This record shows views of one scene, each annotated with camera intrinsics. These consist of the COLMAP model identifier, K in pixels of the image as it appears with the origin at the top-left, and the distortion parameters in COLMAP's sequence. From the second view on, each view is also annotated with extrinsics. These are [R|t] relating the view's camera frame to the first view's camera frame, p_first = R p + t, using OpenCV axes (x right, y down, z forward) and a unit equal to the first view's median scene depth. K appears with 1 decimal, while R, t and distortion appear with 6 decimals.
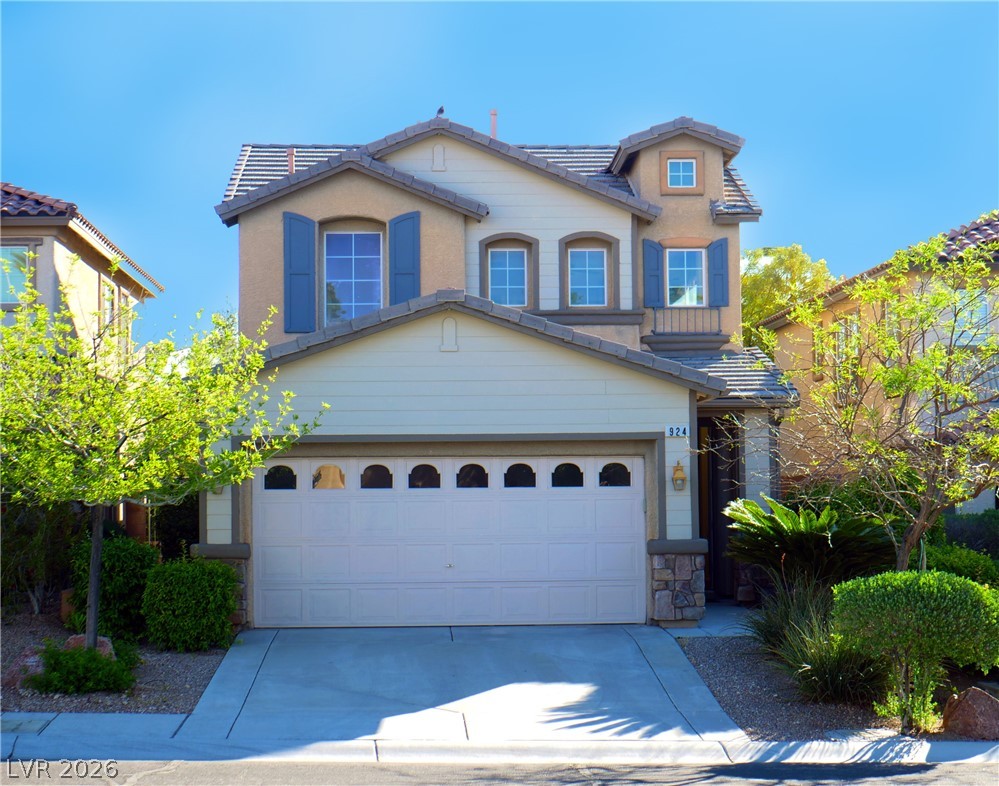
lens RADIAL K [[2019.6, 0, 499.5], [0, 2019.6, 393.0], [0, 0, 1]] dist [-0.045988, 0.140945]
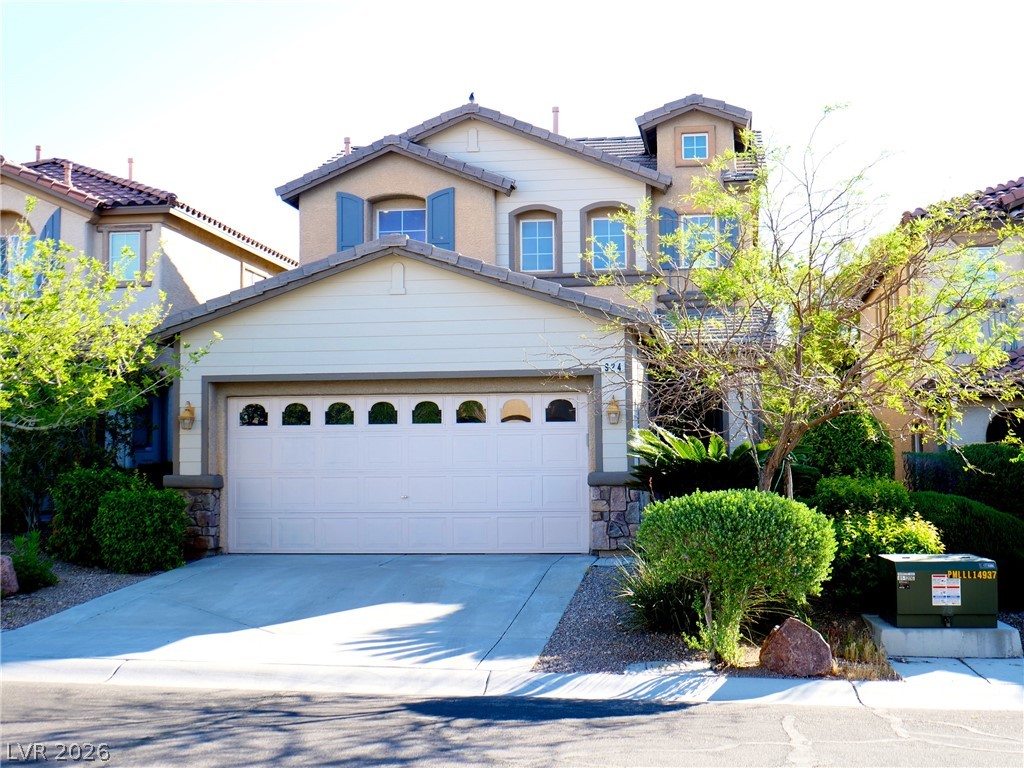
lens RADIAL K [[1482.7, 0, 512.0], [0, 1482.7, 384.0], [0, 0, 1]] dist [-0.015522, -0.020446]
pose [[0.981790, -0.010592, -0.189673, 0.148299], [0.008283, 0.999882, -0.012960, 0.030308], [0.189788, 0.011153, 0.981762, 0.200612]]
